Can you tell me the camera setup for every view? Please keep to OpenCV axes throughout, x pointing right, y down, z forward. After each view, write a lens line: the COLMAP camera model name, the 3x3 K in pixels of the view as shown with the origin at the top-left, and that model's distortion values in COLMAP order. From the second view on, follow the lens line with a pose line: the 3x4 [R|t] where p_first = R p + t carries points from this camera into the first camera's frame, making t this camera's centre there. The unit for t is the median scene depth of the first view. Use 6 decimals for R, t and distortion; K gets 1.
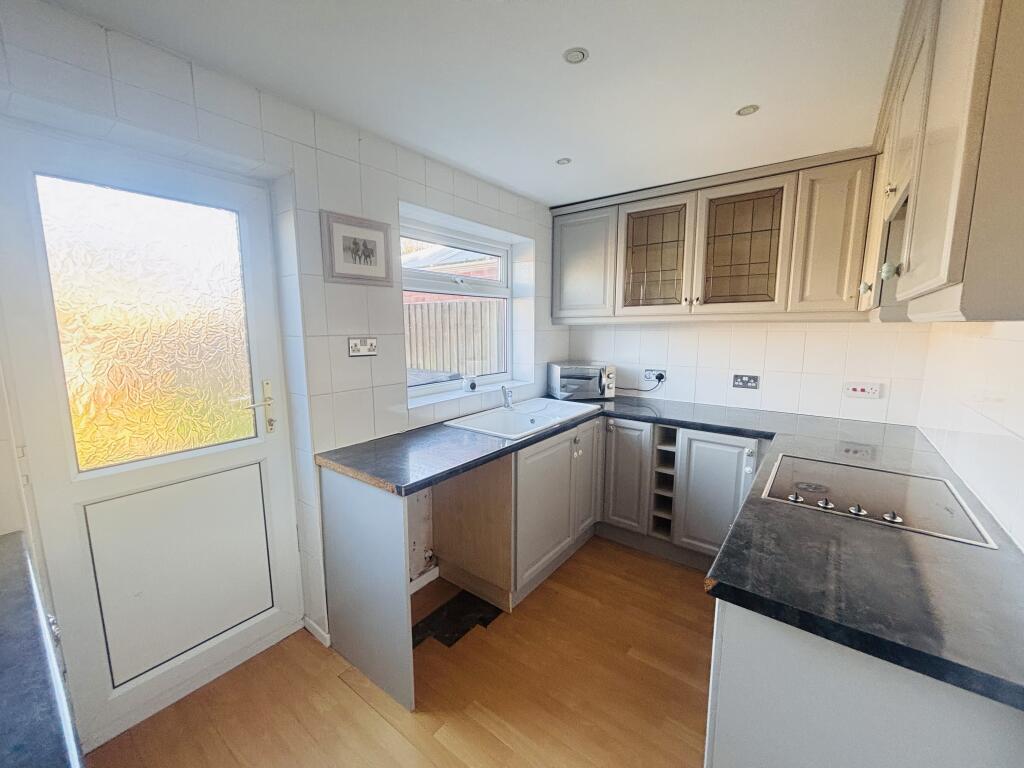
lens RADIAL K [[413.2, 0, 510.9], [0, 413.2, 385.0], [0, 0, 1]] dist [0.001817, 0.000376]
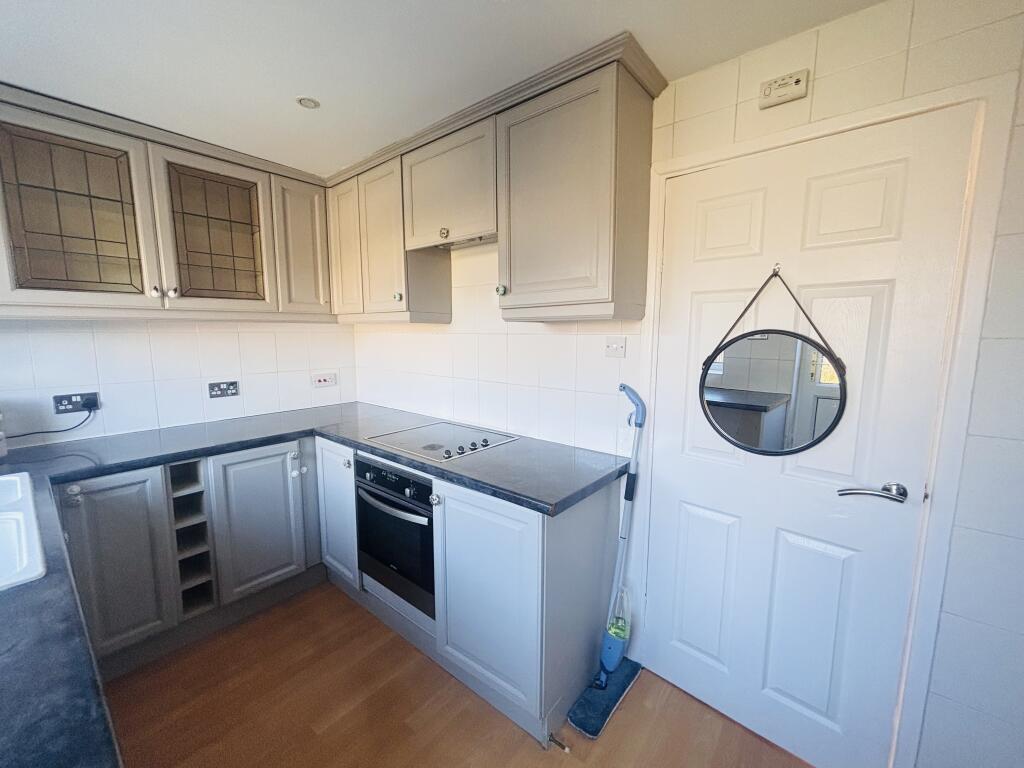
lens RADIAL K [[413.2, 0, 512.1], [0, 413.2, 384.0], [0, 0, 1]] dist [0.001817, 0.000376]
pose [[0.045001, -0.125029, 0.991132, -0.301189], [0.144383, 0.982534, 0.117389, -0.037121], [-0.988498, 0.137820, 0.062267, 0.363302]]
